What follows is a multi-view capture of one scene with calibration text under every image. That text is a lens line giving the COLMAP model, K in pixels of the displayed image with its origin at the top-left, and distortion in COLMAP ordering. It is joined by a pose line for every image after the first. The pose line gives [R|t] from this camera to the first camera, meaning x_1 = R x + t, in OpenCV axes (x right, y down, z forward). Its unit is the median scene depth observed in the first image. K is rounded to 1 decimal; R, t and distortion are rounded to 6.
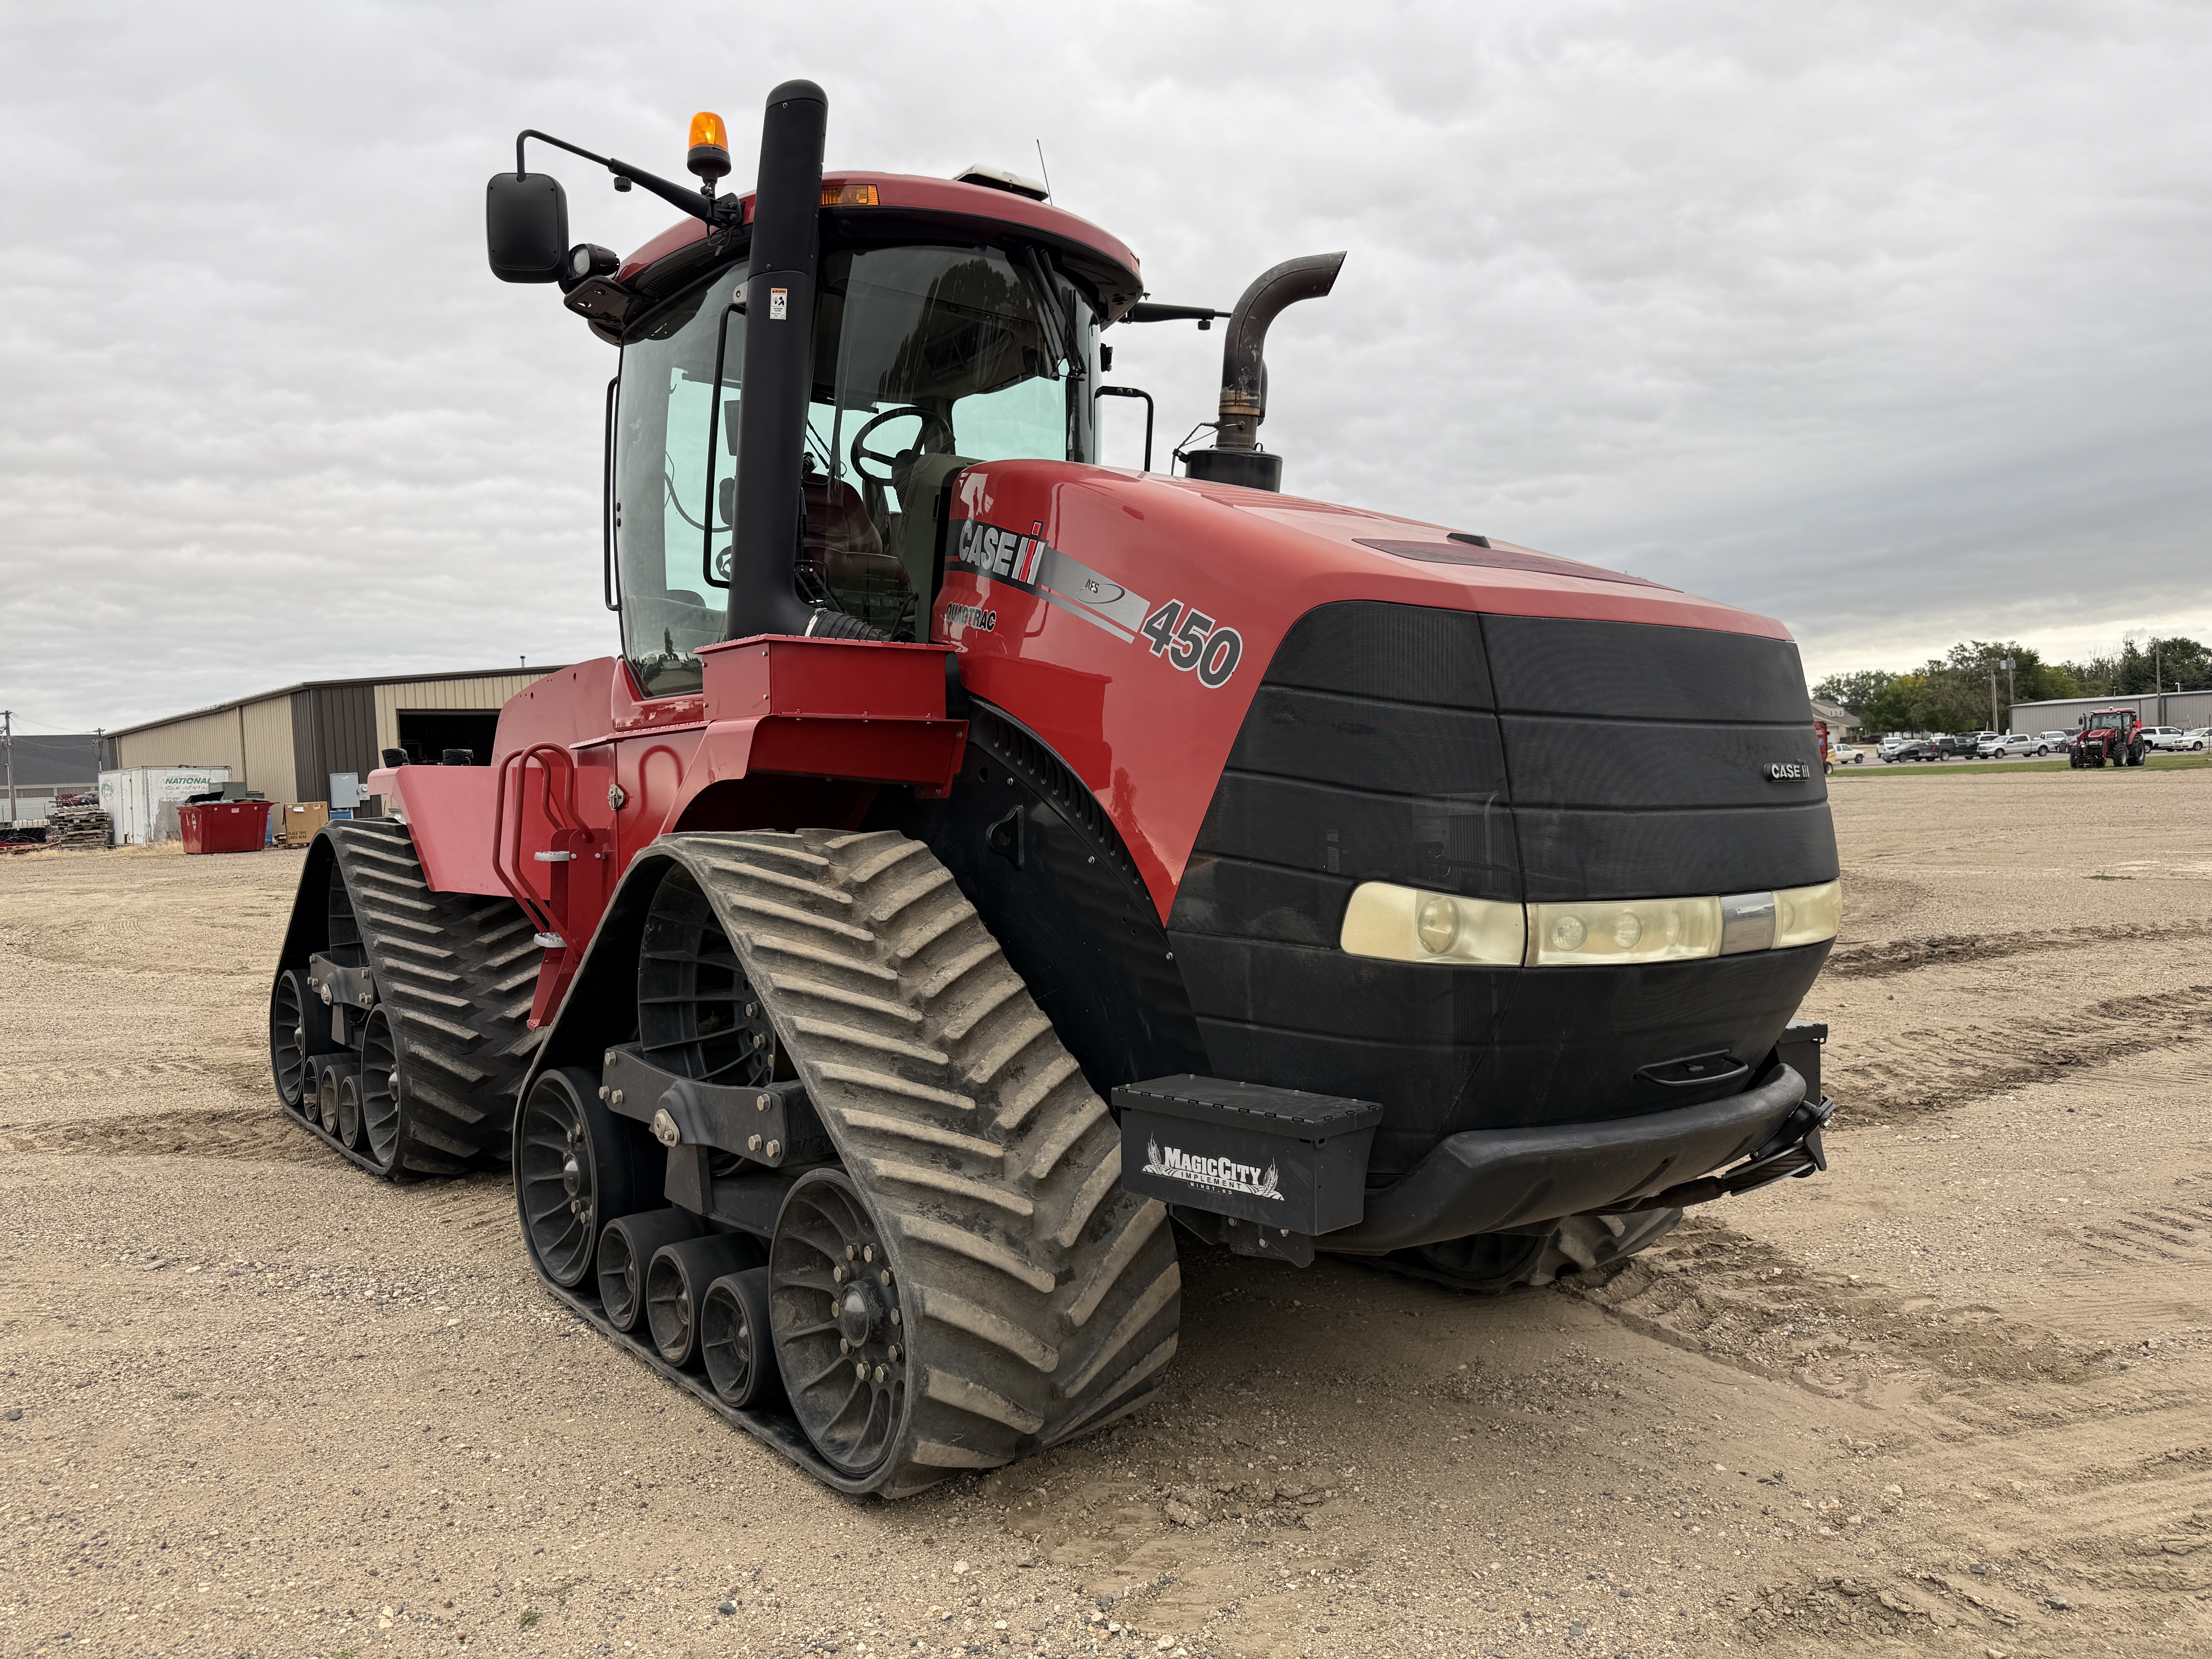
lens RADIAL K [[1567.4, 0, 1064.6], [0, 1567.4, 794.2], [0, 0, 1]] dist [0.028482, -0.005101]
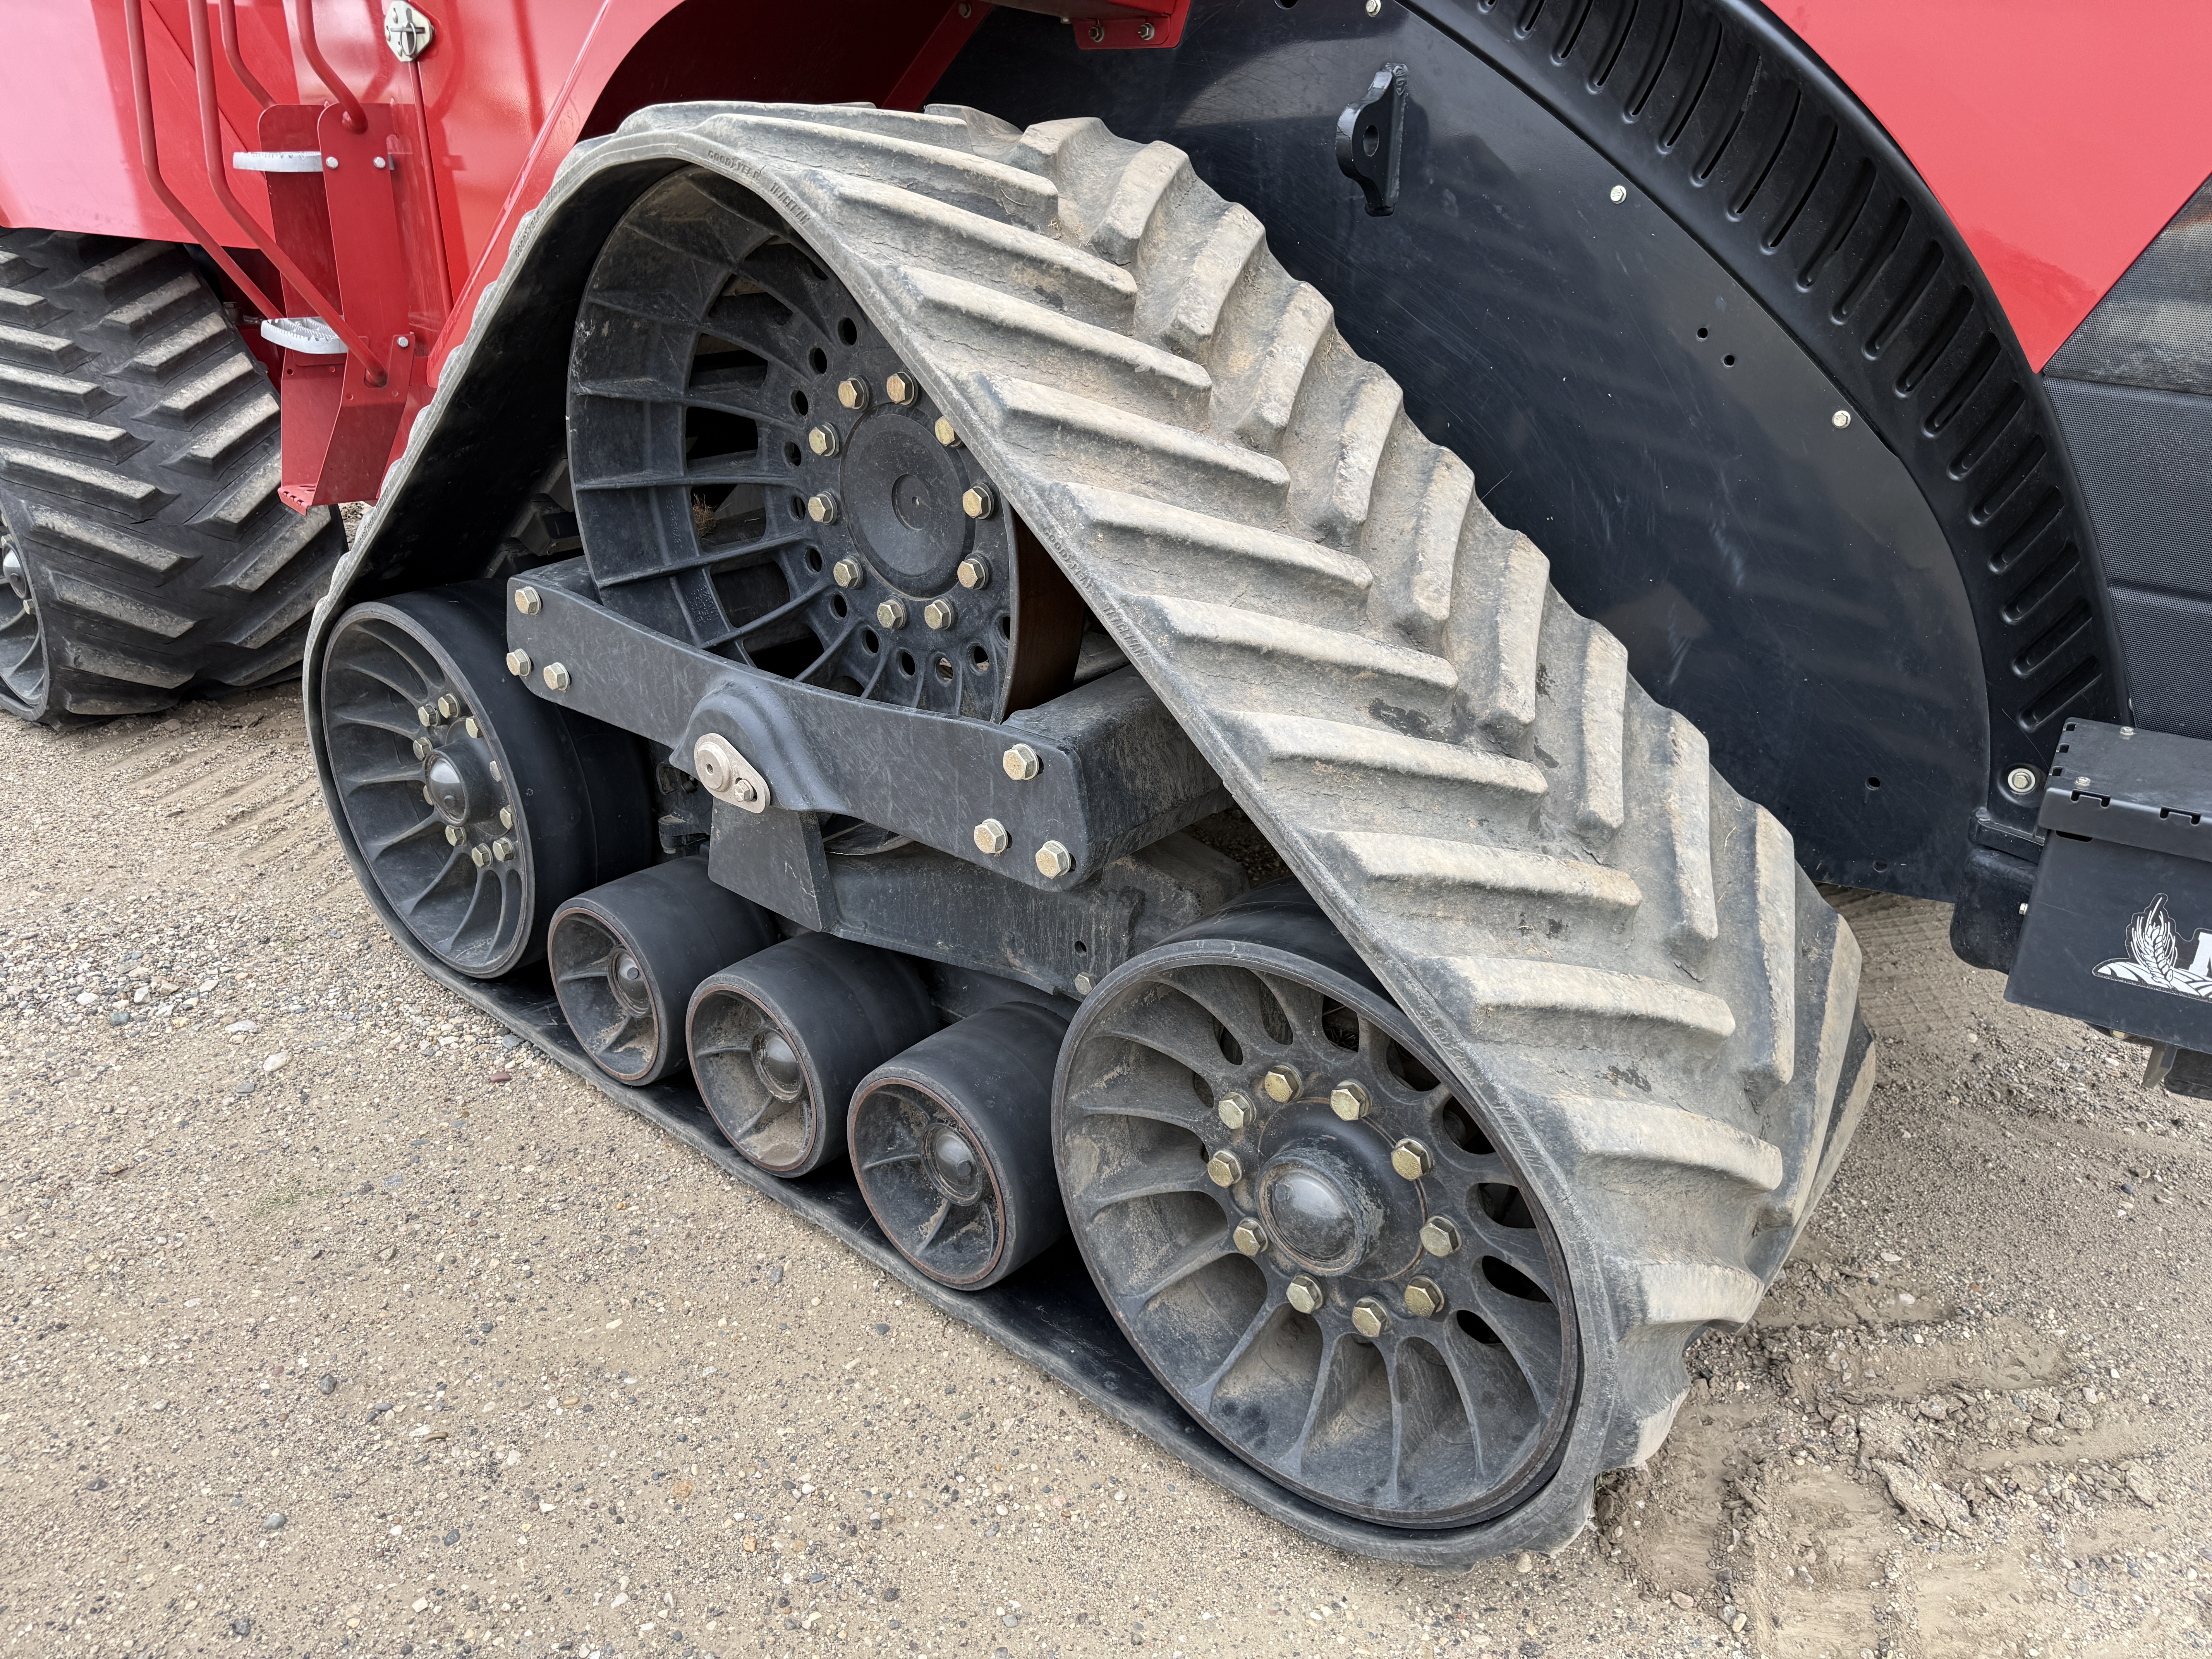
lens RADIAL K [[1573.5, 0, 1110.5], [0, 1573.5, 826.3], [0, 0, 1]] dist [0.075441, -0.109593]
pose [[0.975875, -0.055309, 0.211208, -0.215289], [-0.034847, 0.915521, 0.400758, 0.024185], [-0.215531, -0.398450, 0.891507, 0.472295]]
